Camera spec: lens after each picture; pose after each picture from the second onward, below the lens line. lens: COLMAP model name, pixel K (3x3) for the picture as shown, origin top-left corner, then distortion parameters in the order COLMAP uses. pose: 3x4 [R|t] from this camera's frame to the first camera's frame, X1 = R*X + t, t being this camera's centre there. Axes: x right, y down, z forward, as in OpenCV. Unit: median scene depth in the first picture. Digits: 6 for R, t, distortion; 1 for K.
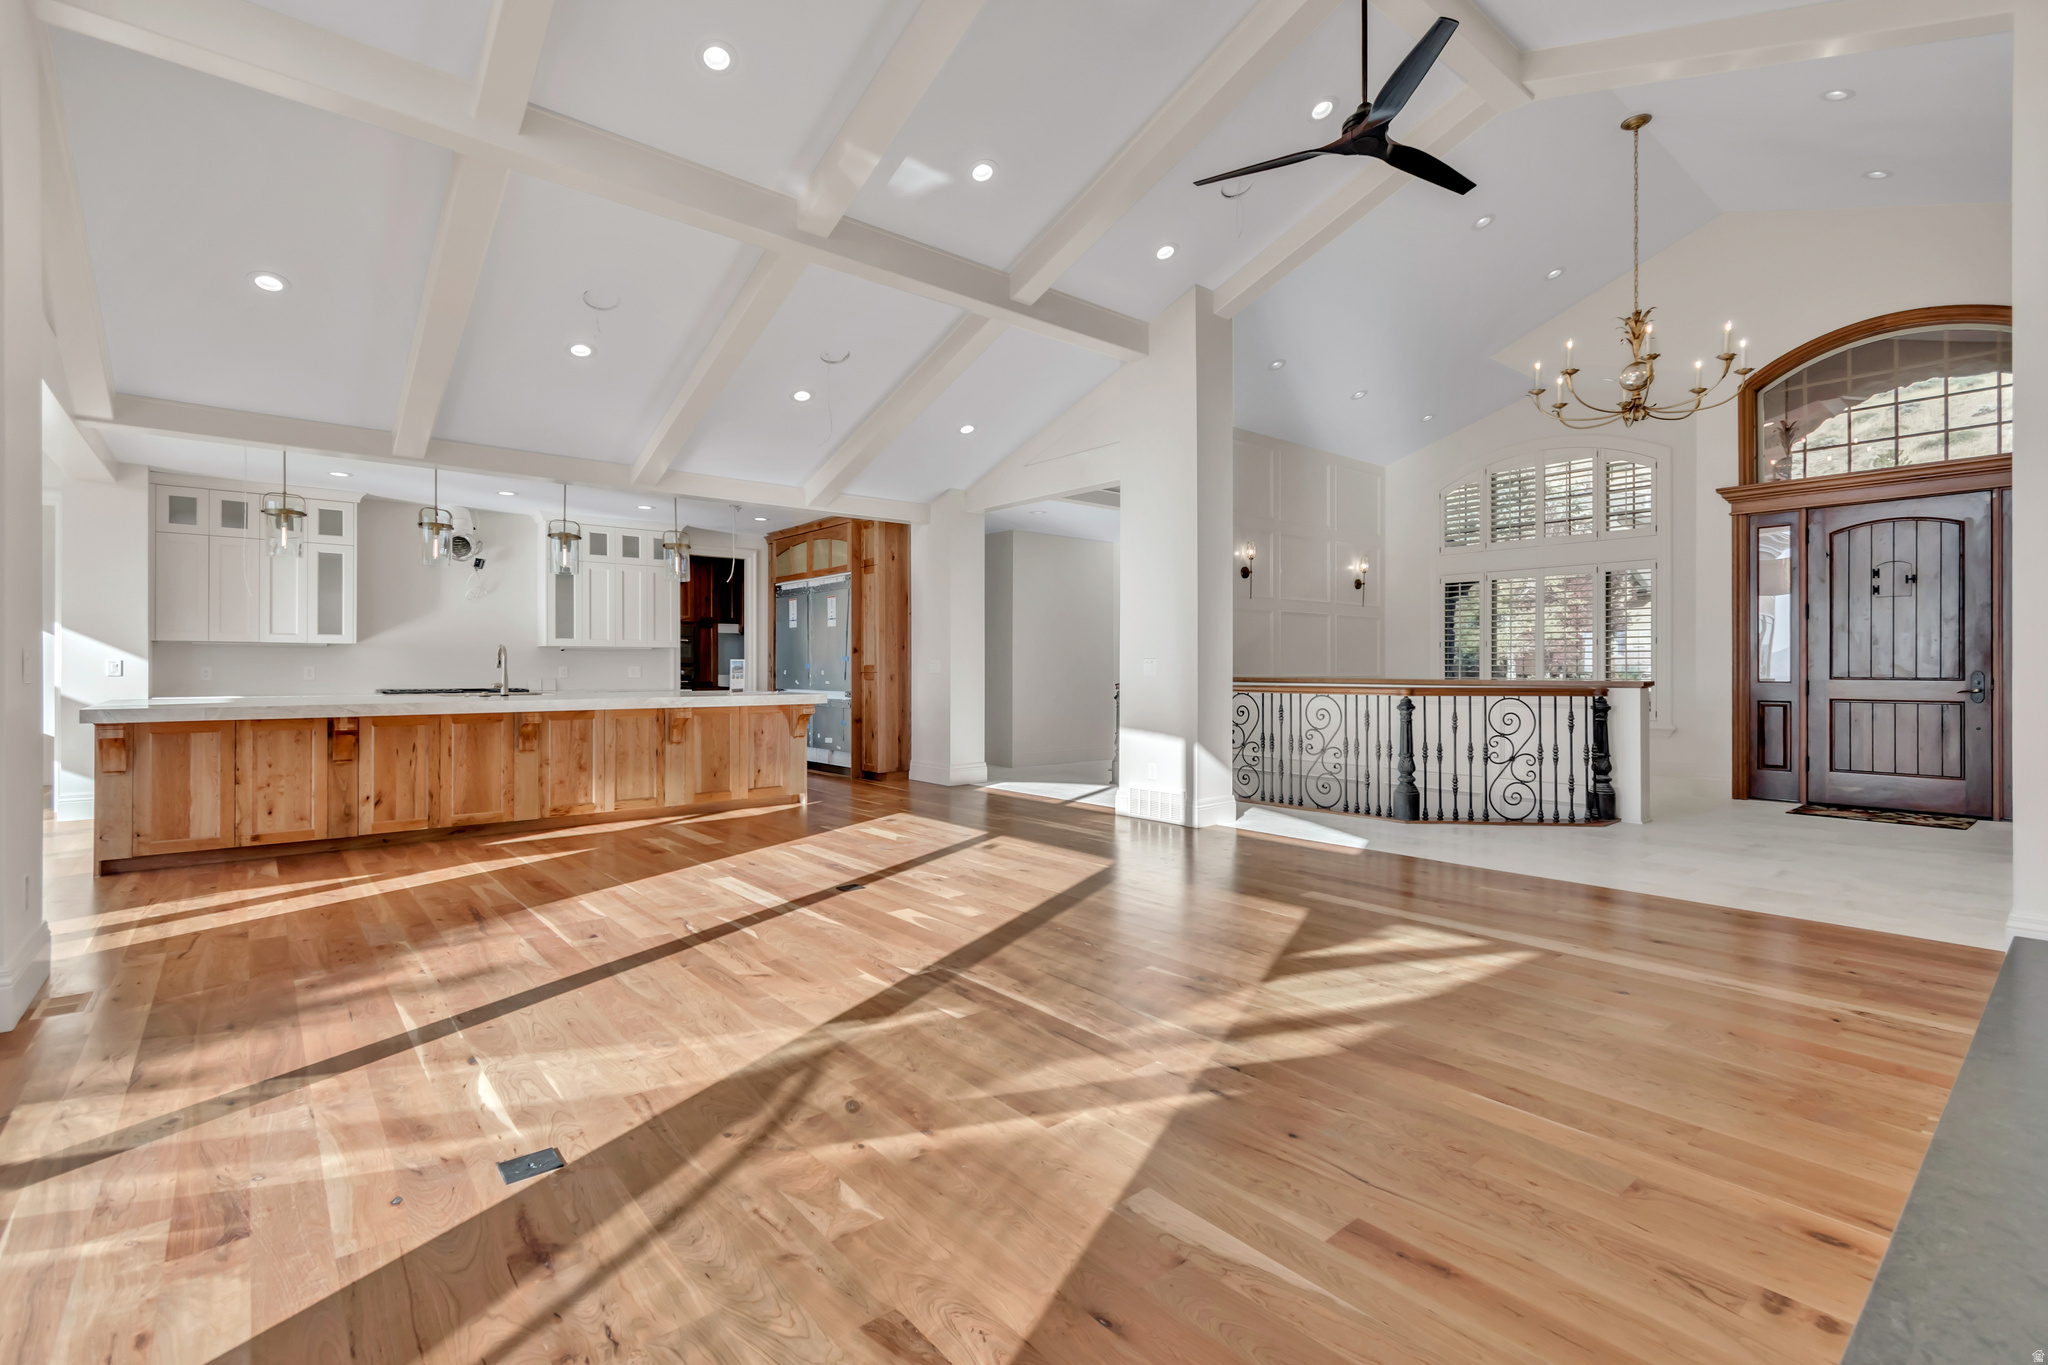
lens RADIAL K [[933.4, 0, 1032.2], [0, 933.4, 662.0], [0, 0, 1]] dist [0.006467, -0.003156]
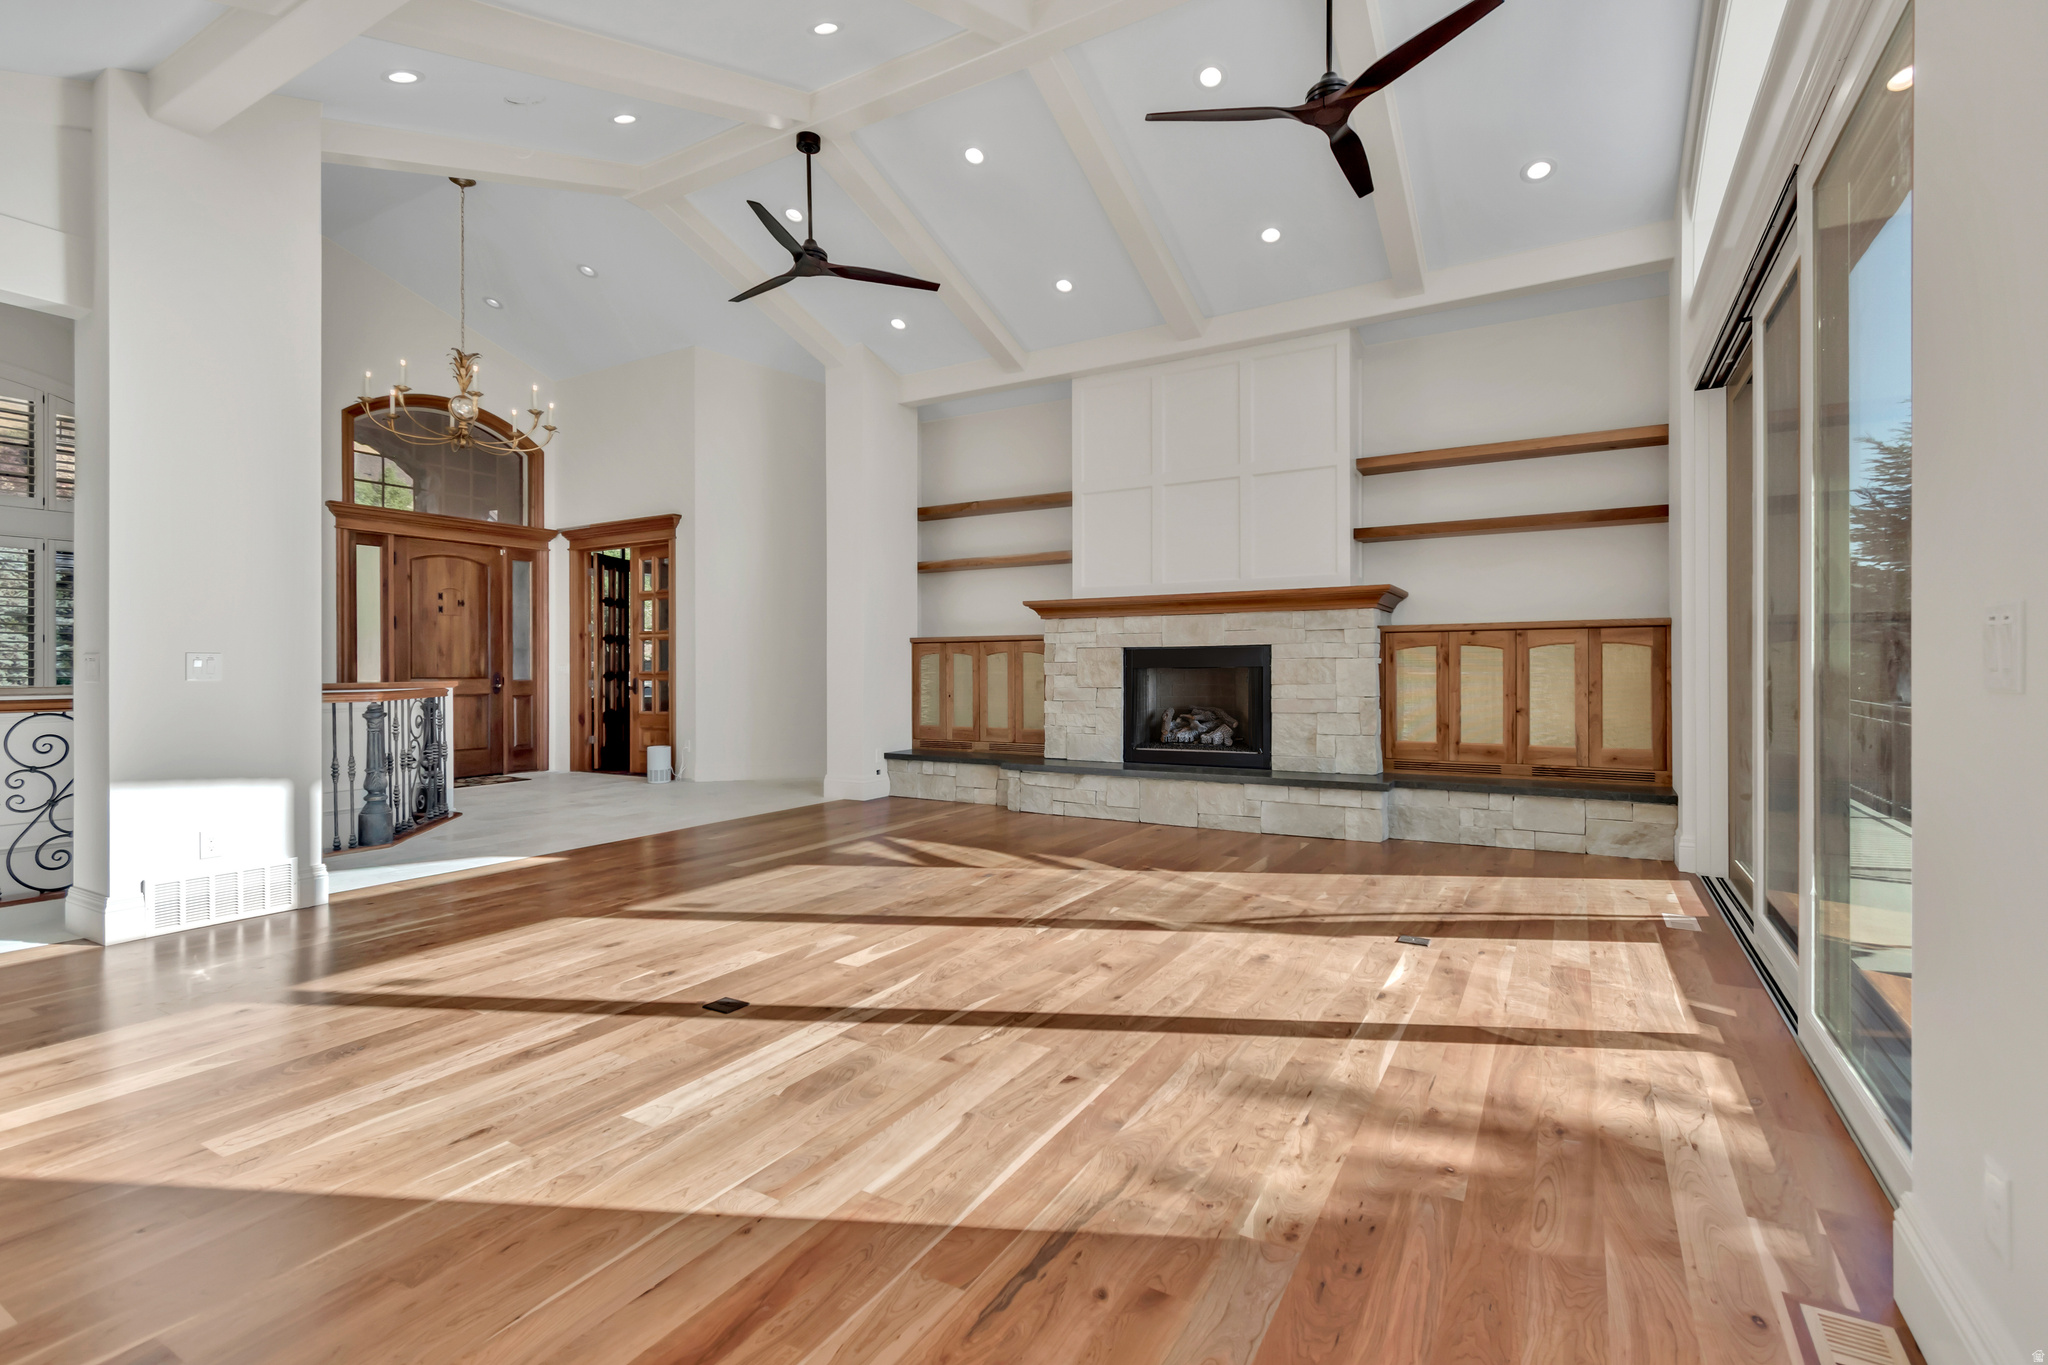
lens RADIAL K [[933.4, 0, 1026.0], [0, 933.4, 674.1], [0, 0, 1]] dist [0.006467, -0.003156]
pose [[-0.333809, -0.003665, 0.942634, -0.600743], [-0.002530, 0.999992, 0.002992, 0.006351], [-0.942637, -0.001386, -0.333815, 0.700004]]
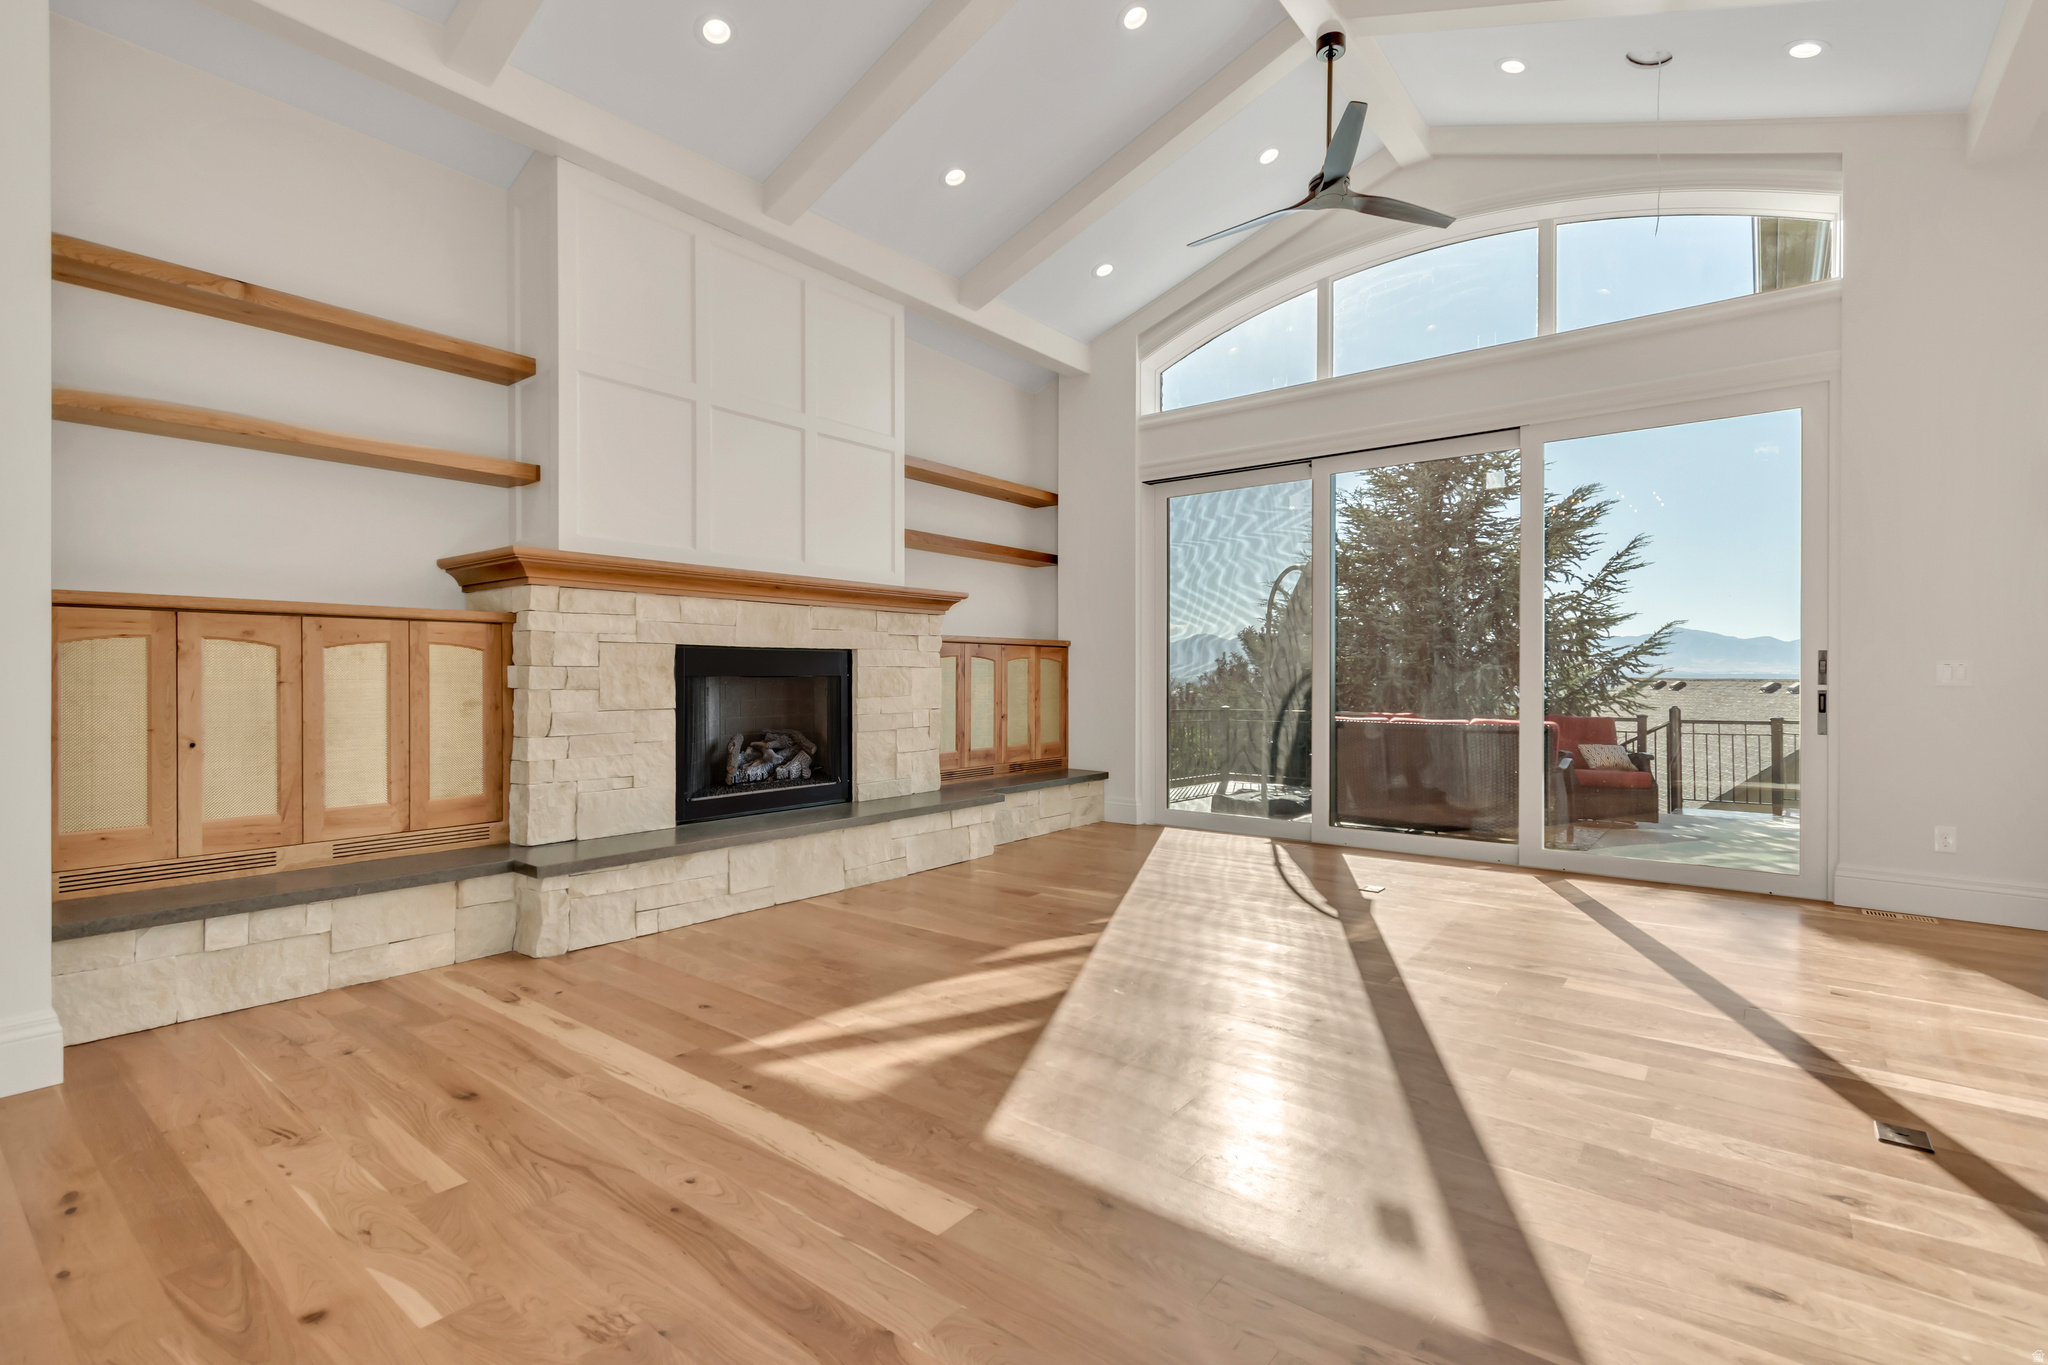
lens RADIAL K [[933.4, 0, 1031.0], [0, 933.4, 682.9], [0, 0, 1]] dist [0.006467, -0.003156]
pose [[-0.979094, 0.001185, -0.203407, 0.231944], [0.001460, 0.999998, -0.001200, 0.007872], [0.203405, -0.001471, -0.979094, 0.943546]]
